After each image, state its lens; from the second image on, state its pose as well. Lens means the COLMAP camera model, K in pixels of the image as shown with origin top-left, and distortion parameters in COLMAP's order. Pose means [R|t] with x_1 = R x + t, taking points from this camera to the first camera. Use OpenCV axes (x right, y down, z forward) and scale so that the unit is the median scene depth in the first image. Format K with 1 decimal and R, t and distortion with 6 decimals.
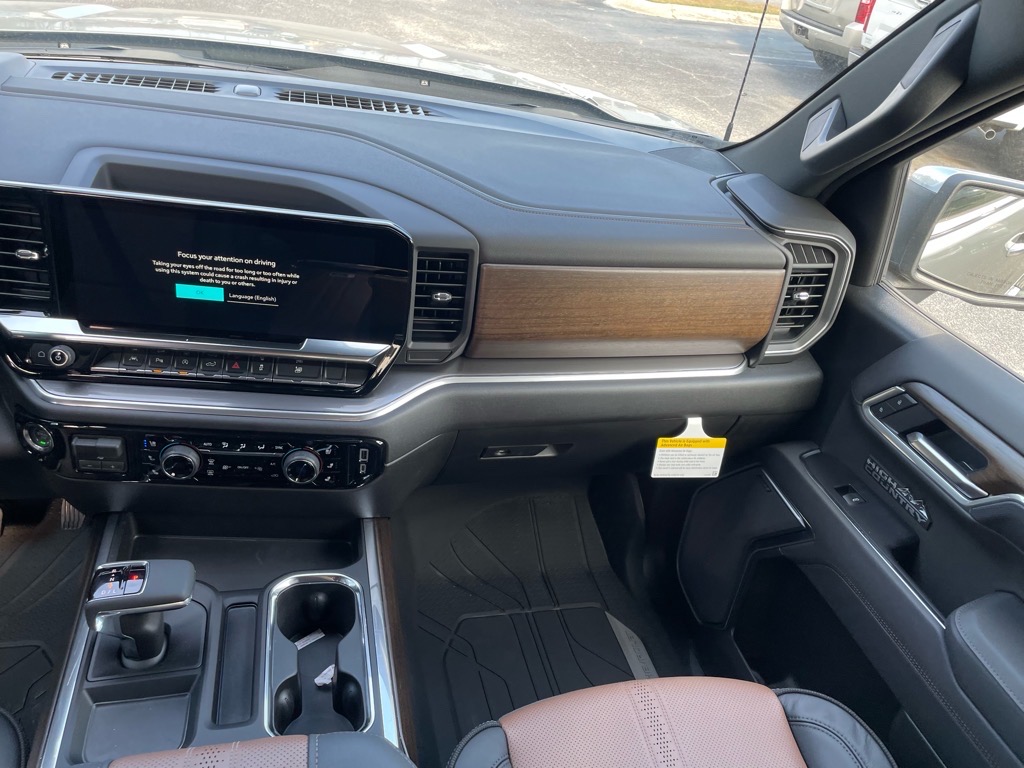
lens RADIAL K [[771.3, 0, 512.0], [0, 771.3, 384.0], [0, 0, 1]] dist [0.084529, -0.101858]
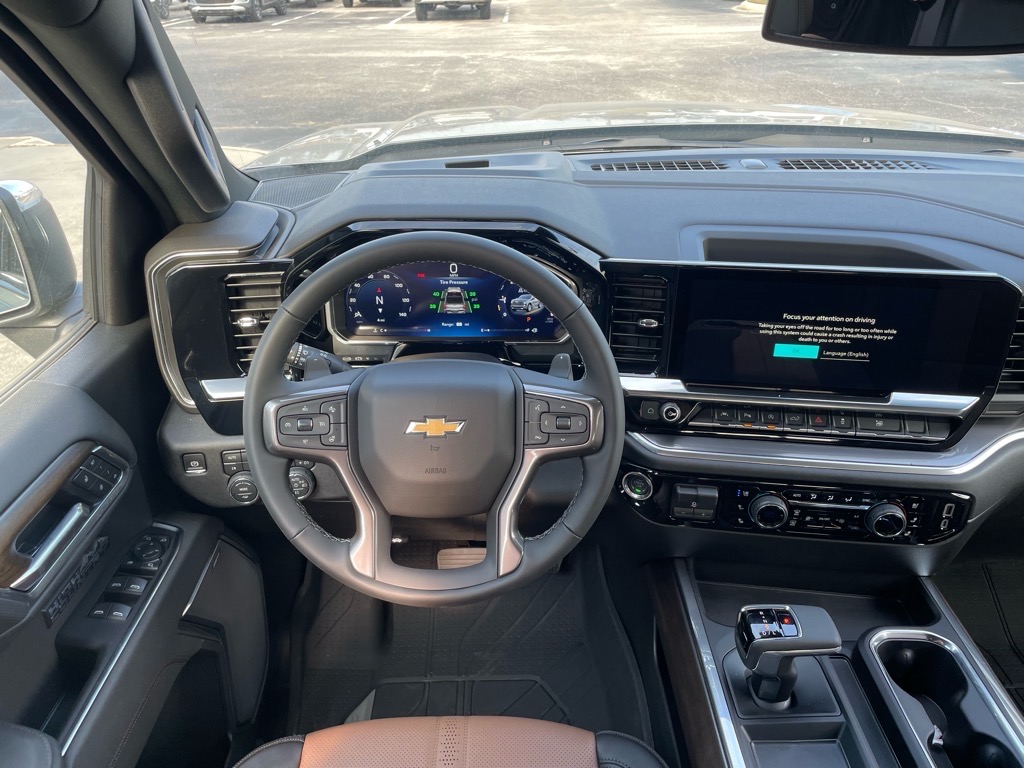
lens RADIAL K [[771.3, 0, 512.0], [0, 771.3, 384.0], [0, 0, 1]] dist [0.084529, -0.101858]
pose [[0.967338, -0.021838, -0.252549, -0.501971], [0.002798, 0.997141, -0.075506, 0.006422], [0.253476, 0.072333, 0.964634, -0.116379]]
